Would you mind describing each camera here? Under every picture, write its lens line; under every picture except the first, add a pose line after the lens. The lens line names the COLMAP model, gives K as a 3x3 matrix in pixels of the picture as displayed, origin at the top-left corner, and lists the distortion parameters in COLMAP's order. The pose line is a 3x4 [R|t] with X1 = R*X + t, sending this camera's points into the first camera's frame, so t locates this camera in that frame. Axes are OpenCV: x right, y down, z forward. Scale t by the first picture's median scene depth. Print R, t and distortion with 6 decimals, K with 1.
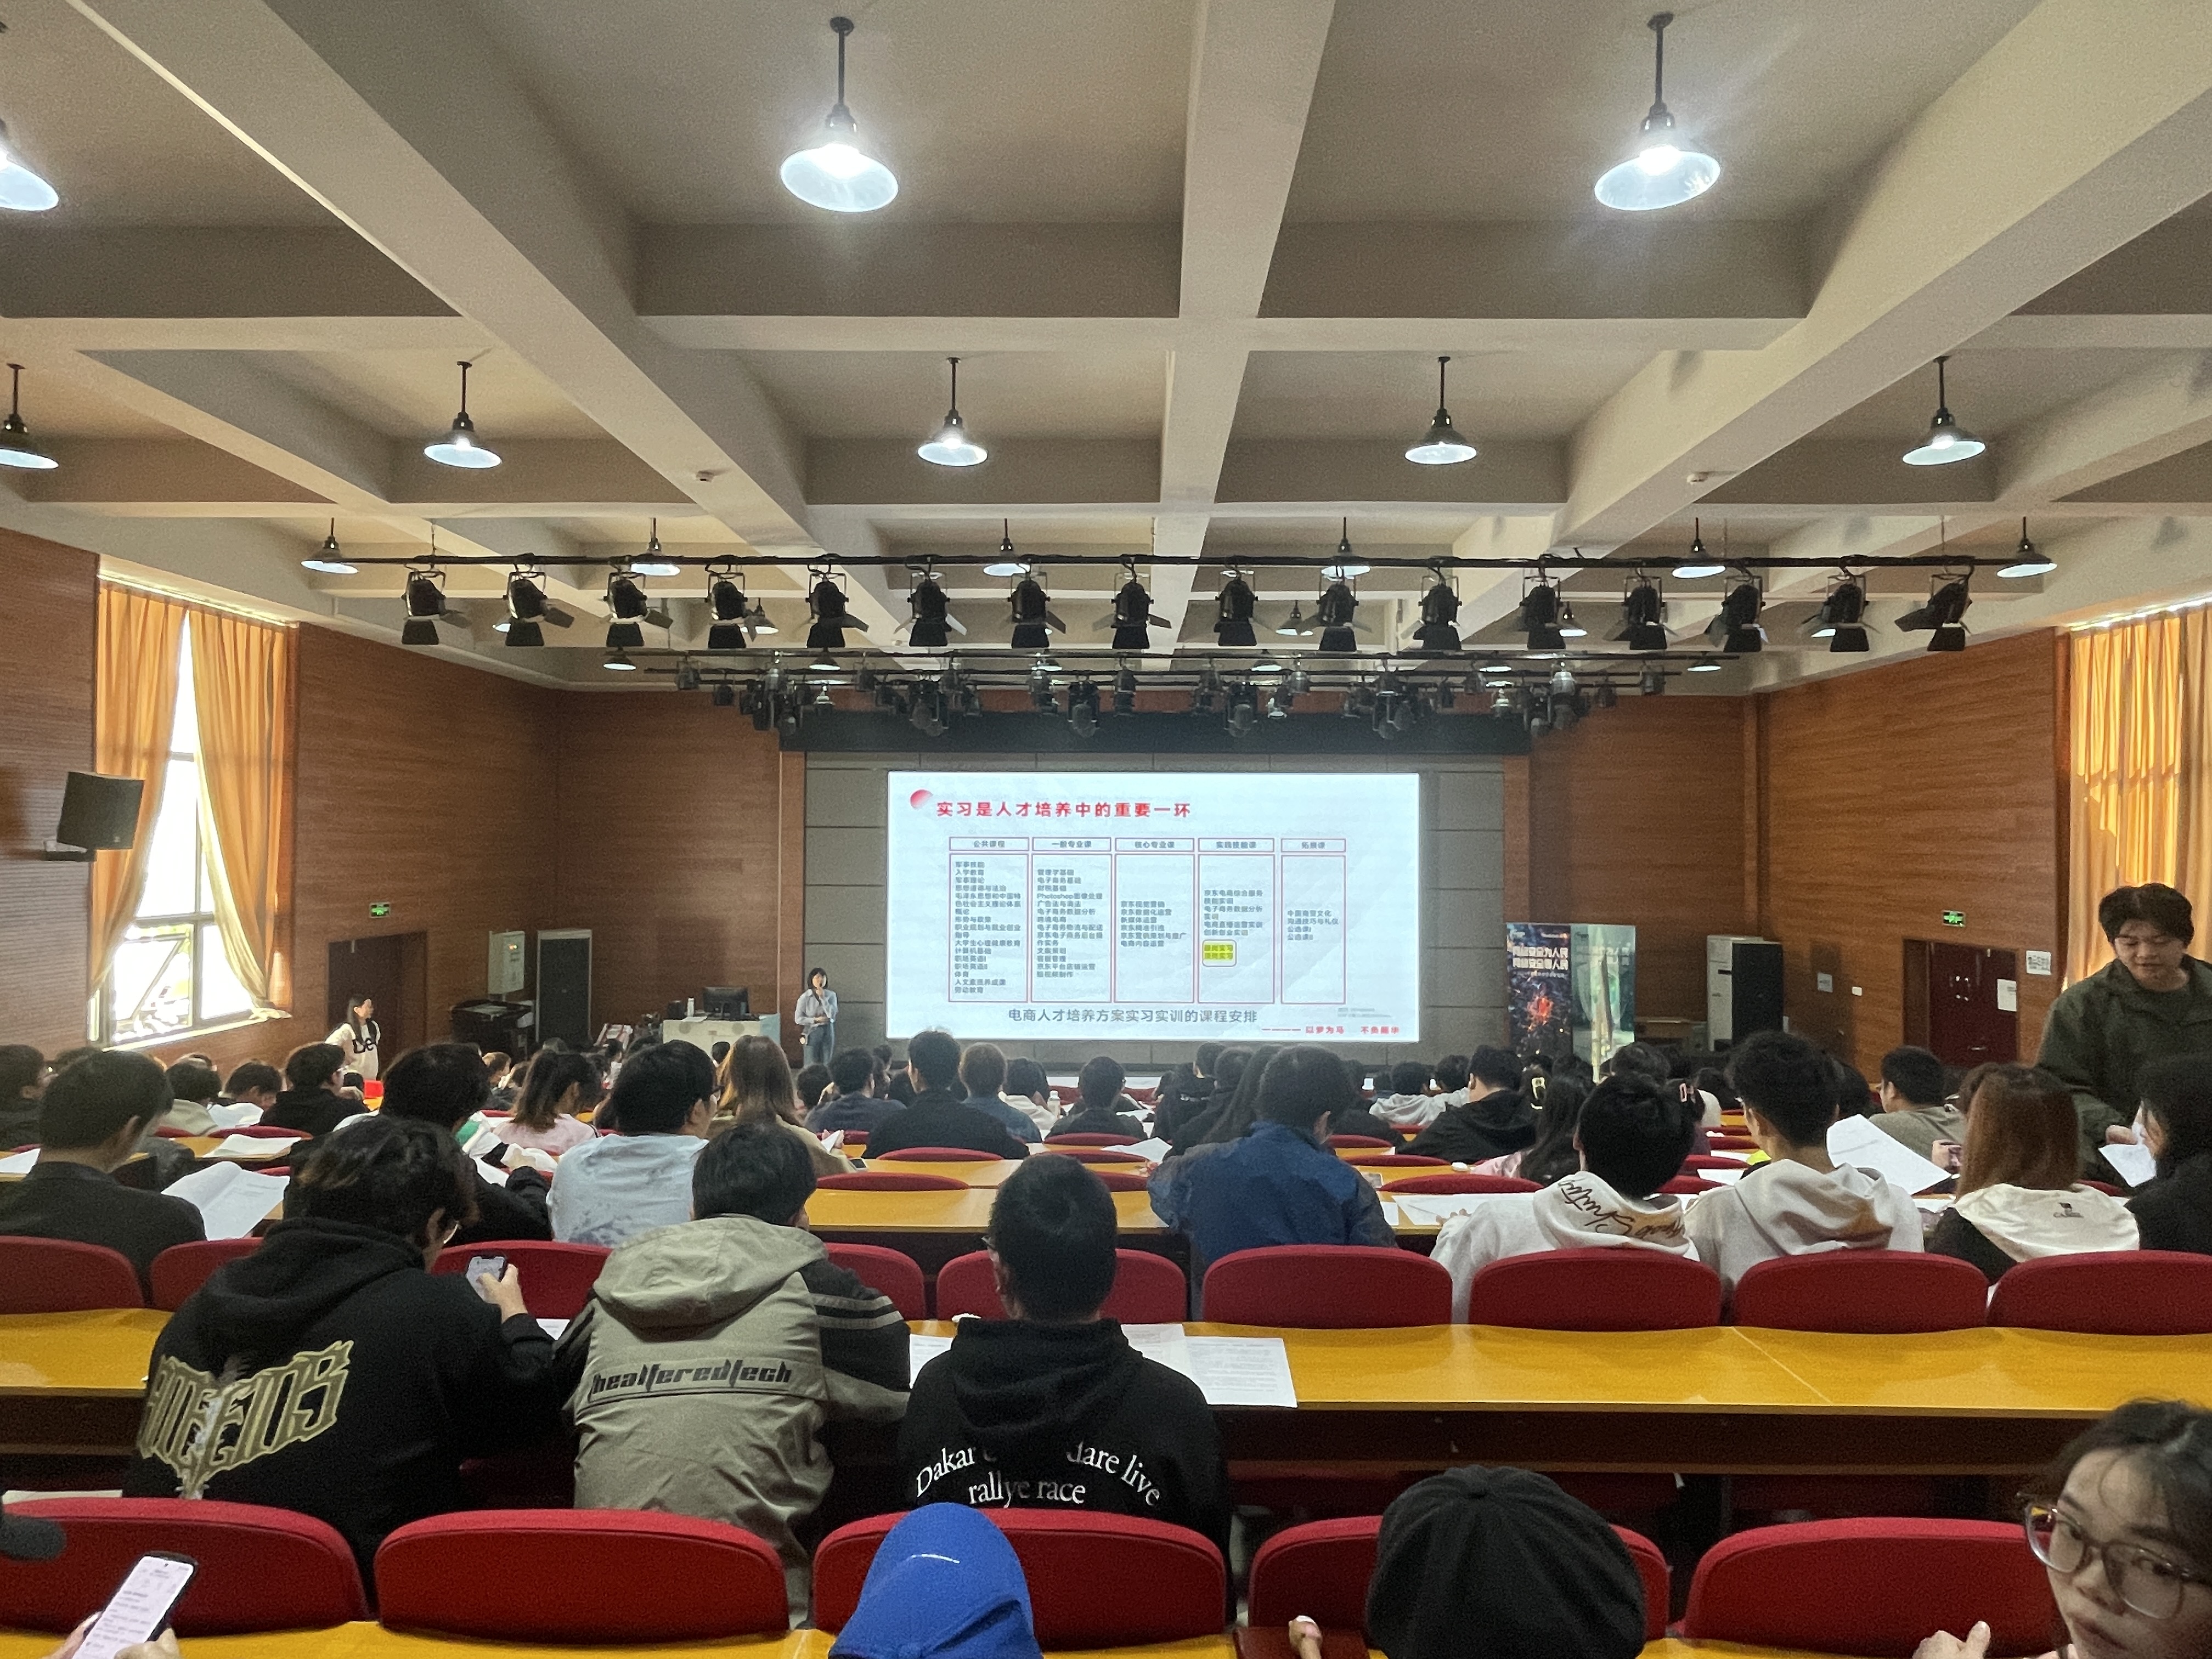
lens RADIAL K [[1191.1, 0, 1108.2], [0, 1191.1, 752.9], [0, 0, 1]] dist [-0.003830, 0.000472]
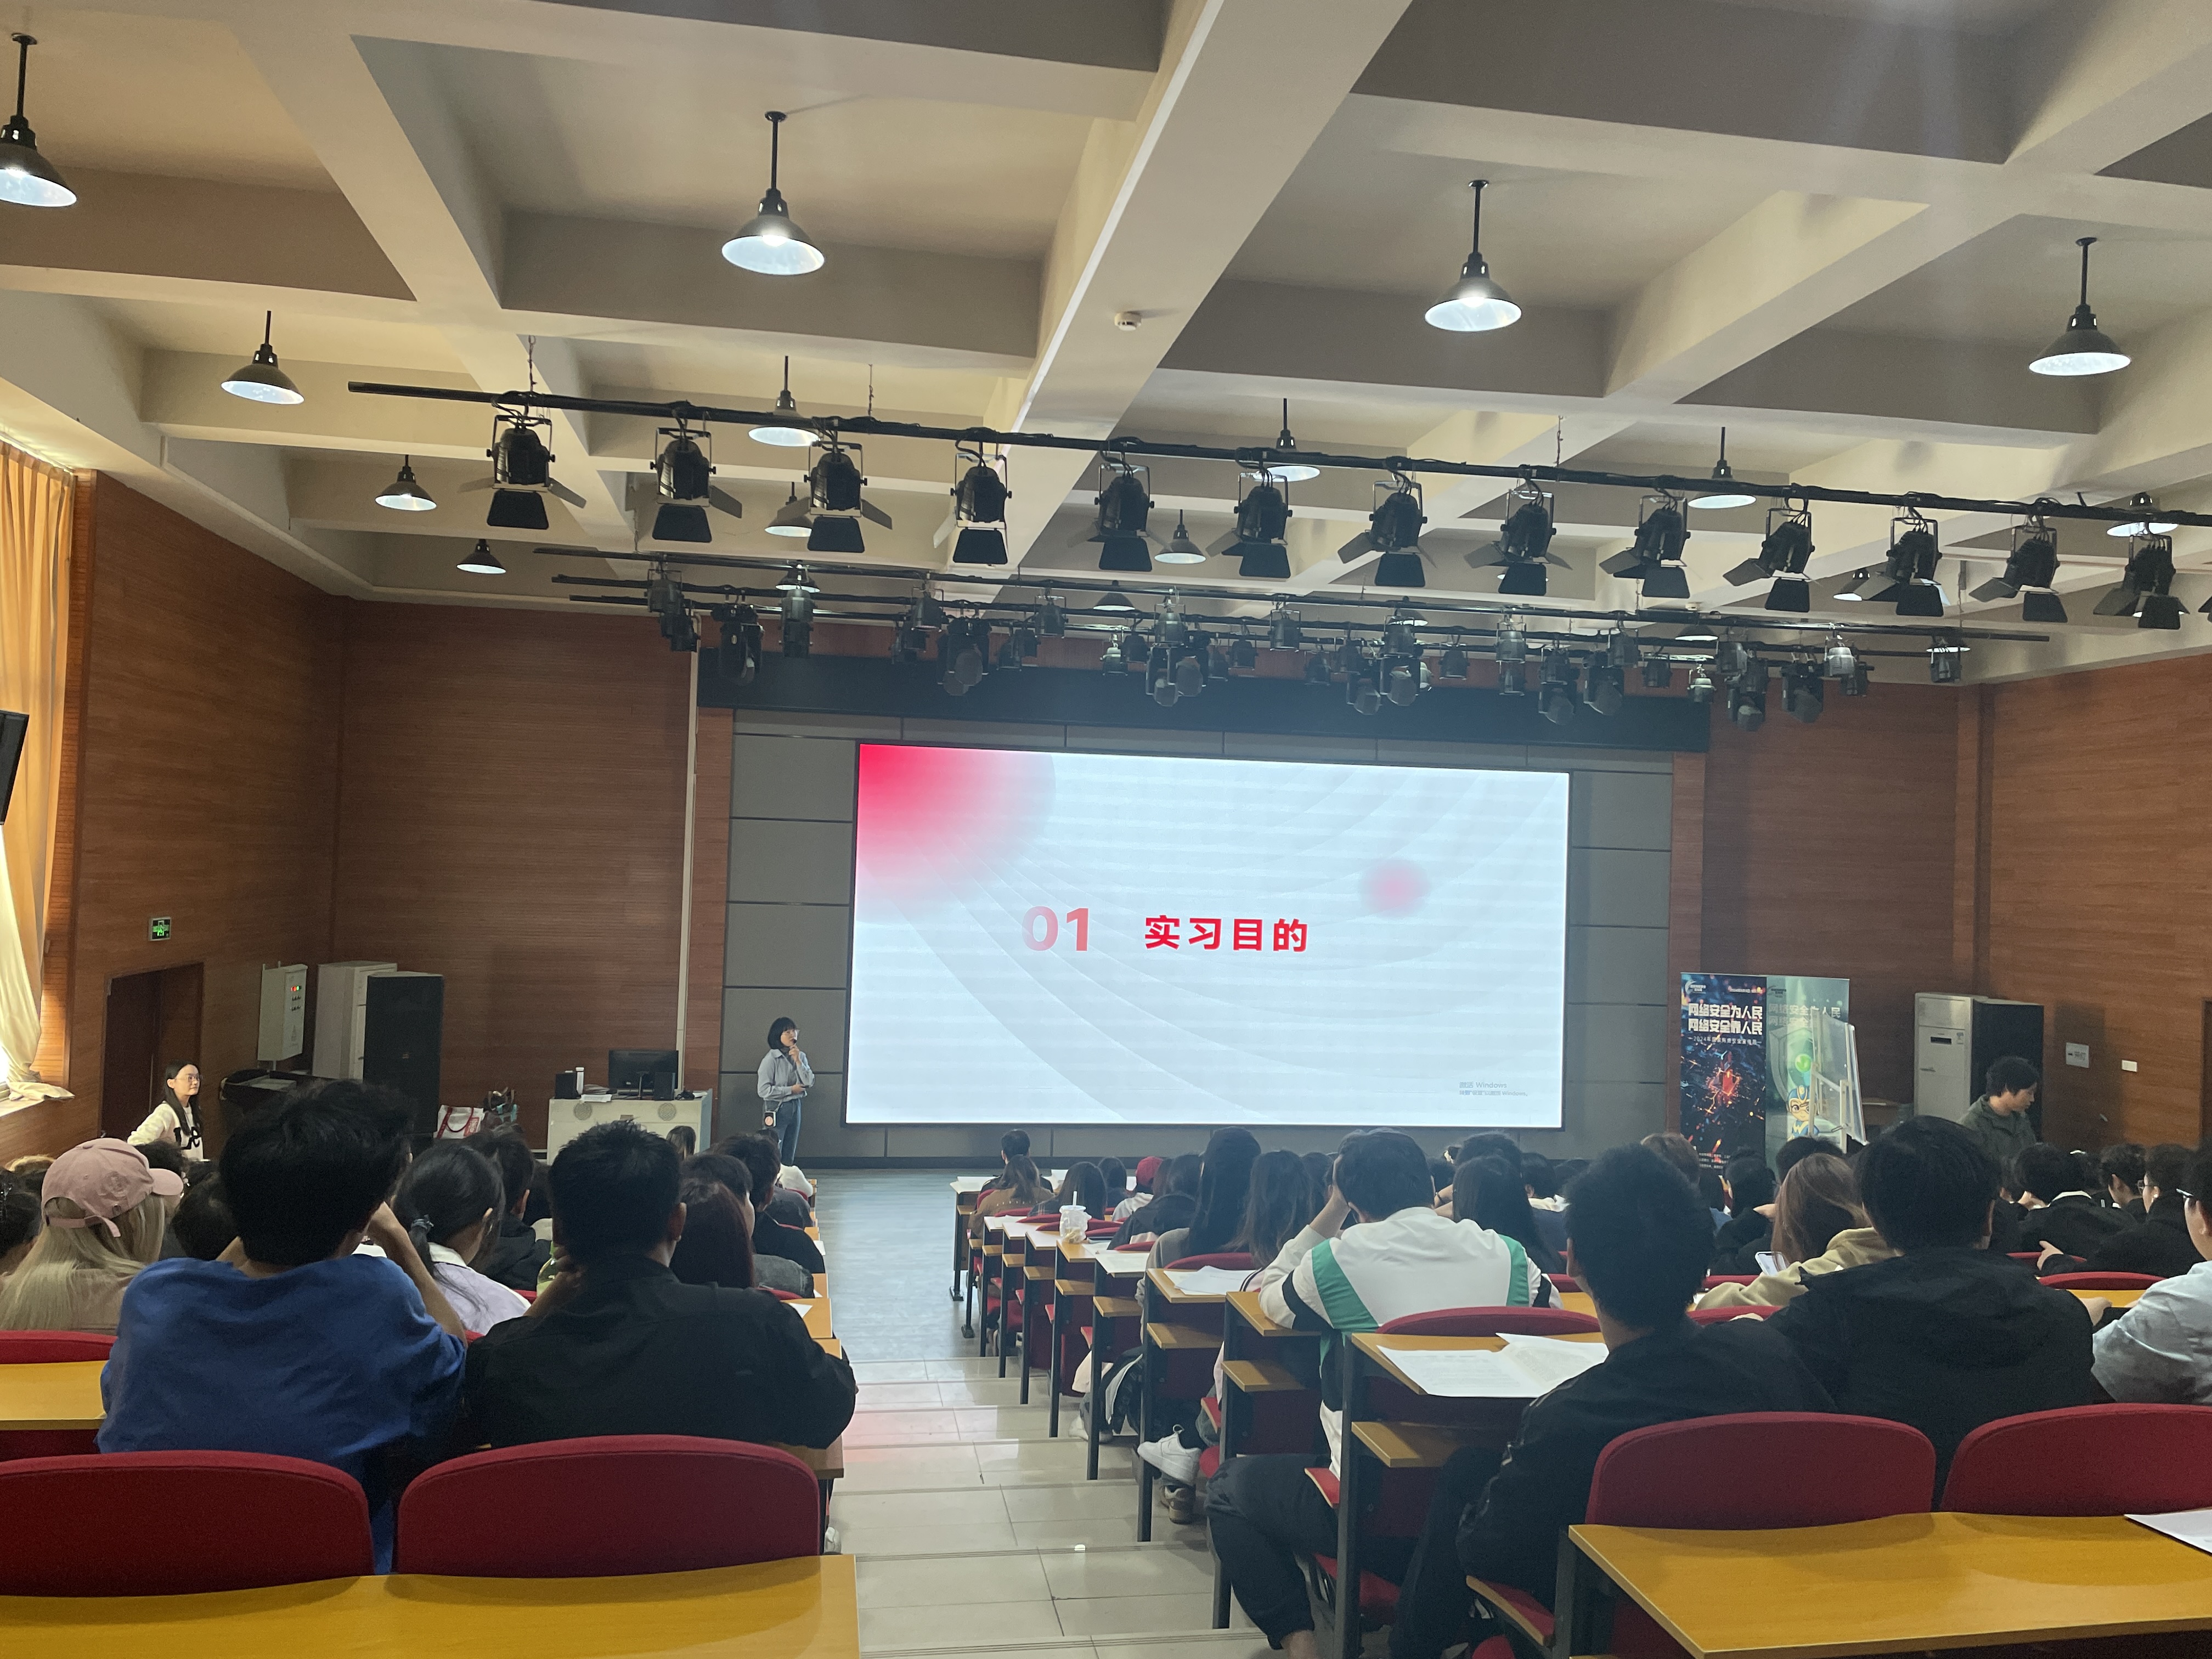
lens RADIAL K [[1719.6, 0, 1106.0], [0, 1719.6, 829.5], [0, 0, 1]] dist [0.082708, -0.093994]
pose [[0.982527, 0.029336, 0.183795, -0.231765], [-0.041106, 0.997318, 0.060558, 0.001217], [-0.181526, -0.067055, 0.981097, -0.004849]]
